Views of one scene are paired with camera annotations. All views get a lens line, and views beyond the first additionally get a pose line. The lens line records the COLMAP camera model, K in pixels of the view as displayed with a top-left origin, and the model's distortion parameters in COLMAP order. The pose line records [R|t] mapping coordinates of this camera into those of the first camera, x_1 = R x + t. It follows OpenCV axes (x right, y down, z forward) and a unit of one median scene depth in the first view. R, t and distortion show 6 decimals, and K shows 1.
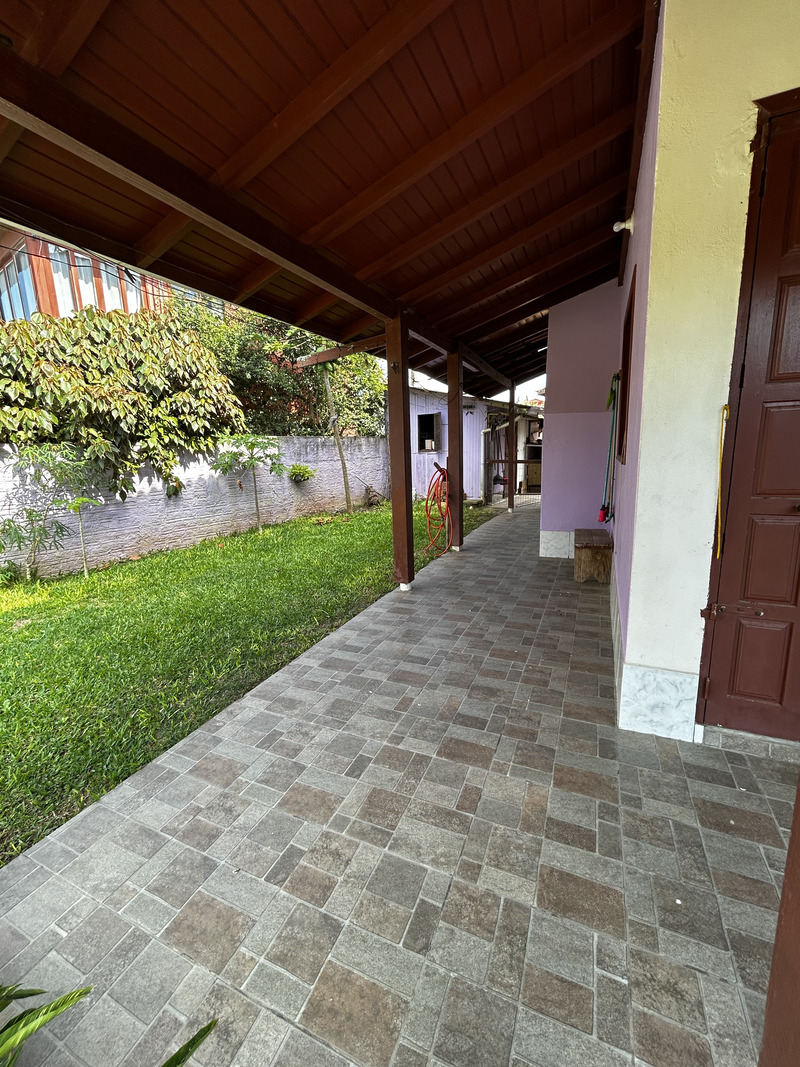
lens RADIAL K [[431.6, 0, 409.6], [0, 431.6, 528.3], [0, 0, 1]] dist [0.000914, 0.000056]
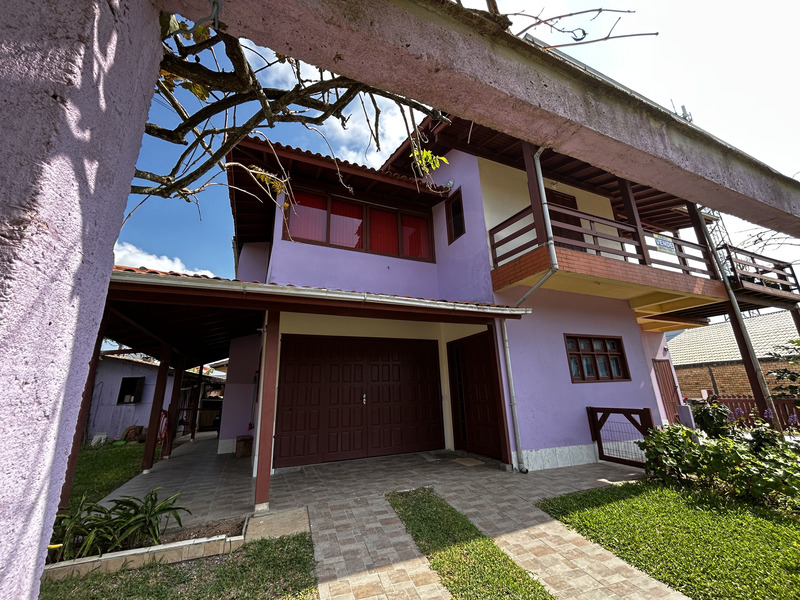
lens RADIAL K [[323.6, 0, 395.2], [0, 323.6, 302.0], [0, 0, 1]] dist [0.000914, 0.000056]
pose [[0.682799, 0.212796, 0.698930, -0.223708], [0.140096, 0.900757, -0.411108, 0.107039], [-0.717048, 0.378622, 0.585224, -0.494059]]
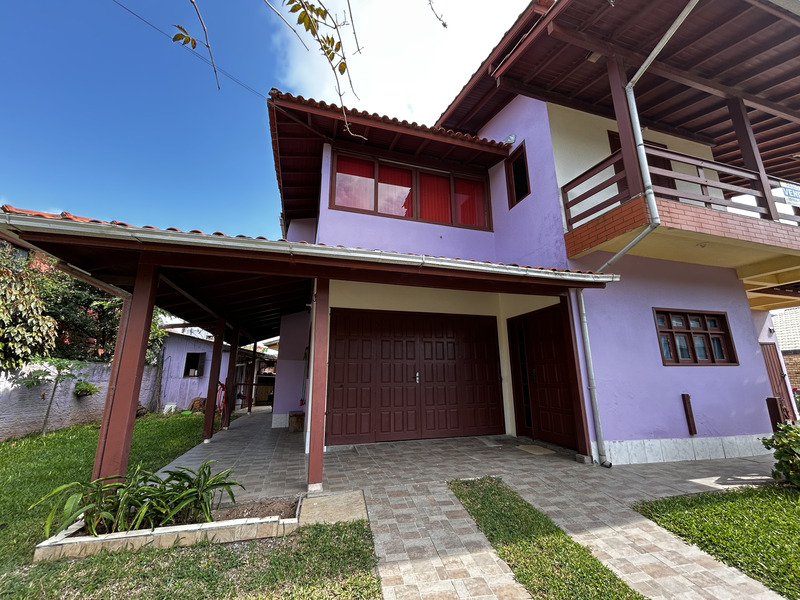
lens RADIAL K [[323.6, 0, 394.5], [0, 323.6, 300.0], [0, 0, 1]] dist [0.000914, 0.000056]
pose [[0.772788, 0.176205, 0.609714, -0.193317], [0.093787, 0.918434, -0.384295, 0.101023], [-0.627697, 0.354161, 0.693229, -0.428781]]
